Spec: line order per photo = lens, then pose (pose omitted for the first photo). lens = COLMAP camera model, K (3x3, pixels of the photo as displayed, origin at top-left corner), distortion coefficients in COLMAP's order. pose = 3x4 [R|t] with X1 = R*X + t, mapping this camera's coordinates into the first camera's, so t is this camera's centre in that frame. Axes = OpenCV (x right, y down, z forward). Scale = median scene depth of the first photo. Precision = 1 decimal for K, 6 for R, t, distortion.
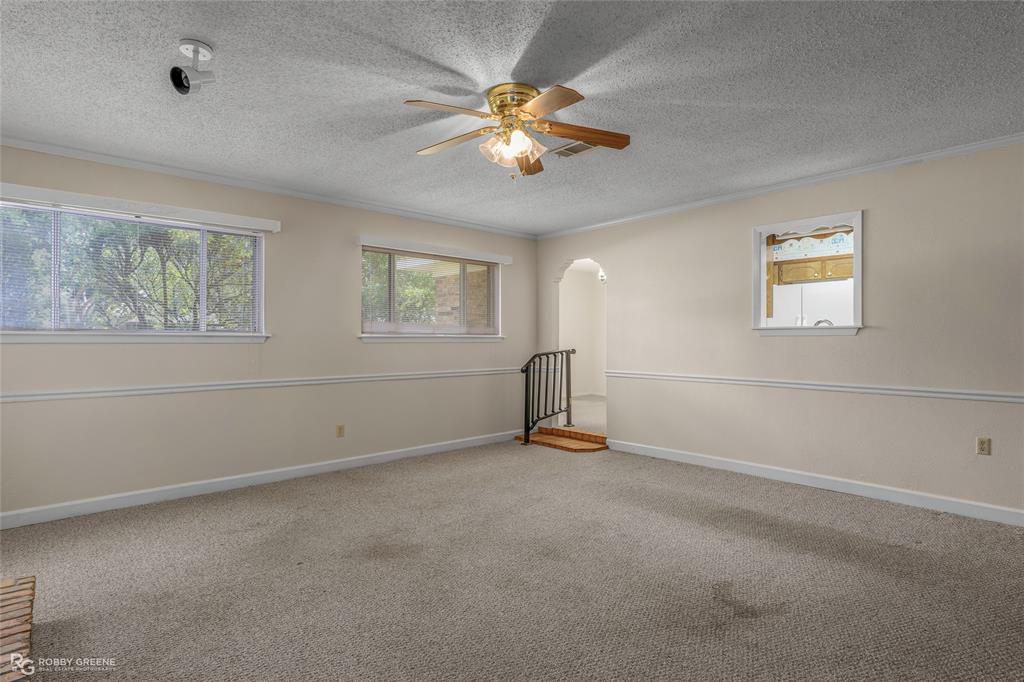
lens RADIAL K [[524.4, 0, 511.9], [0, 524.4, 340.0], [0, 0, 1]] dist [0.001573, -0.000070]
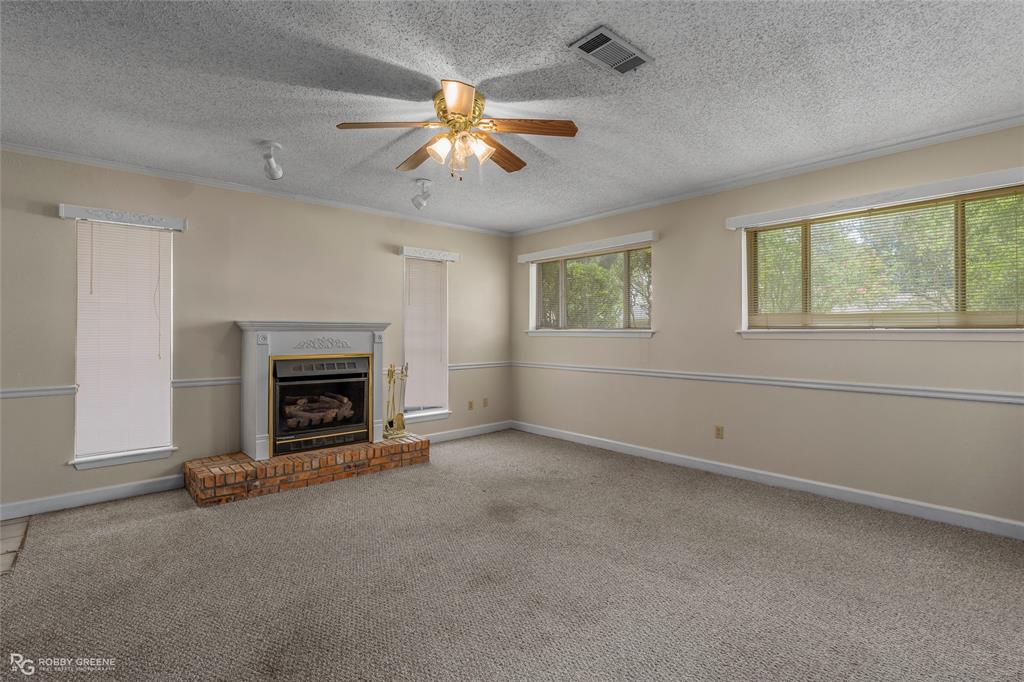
lens RADIAL K [[483.6, 0, 515.5], [0, 483.6, 331.1], [0, 0, 1]] dist [-0.002726, 0.000862]
pose [[-0.011273, -0.001968, -0.999935, 0.790830], [0.001986, 0.999996, -0.001990, -0.010291], [0.999934, -0.002008, -0.011269, 0.937733]]
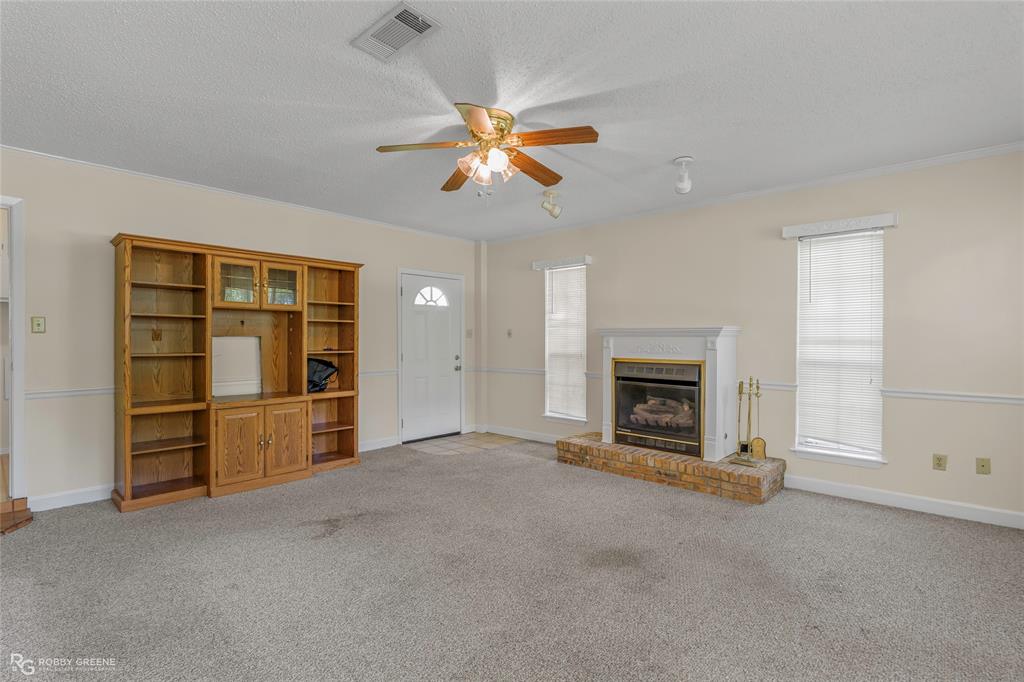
lens RADIAL K [[483.6, 0, 509.7], [0, 483.6, 340.4], [0, 0, 1]] dist [-0.002726, 0.000862]
pose [[-0.995701, -0.001195, -0.092617, 0.046142], [-0.001580, 0.999990, 0.004080, -0.007831], [0.092611, 0.004209, -0.995693, 1.692827]]
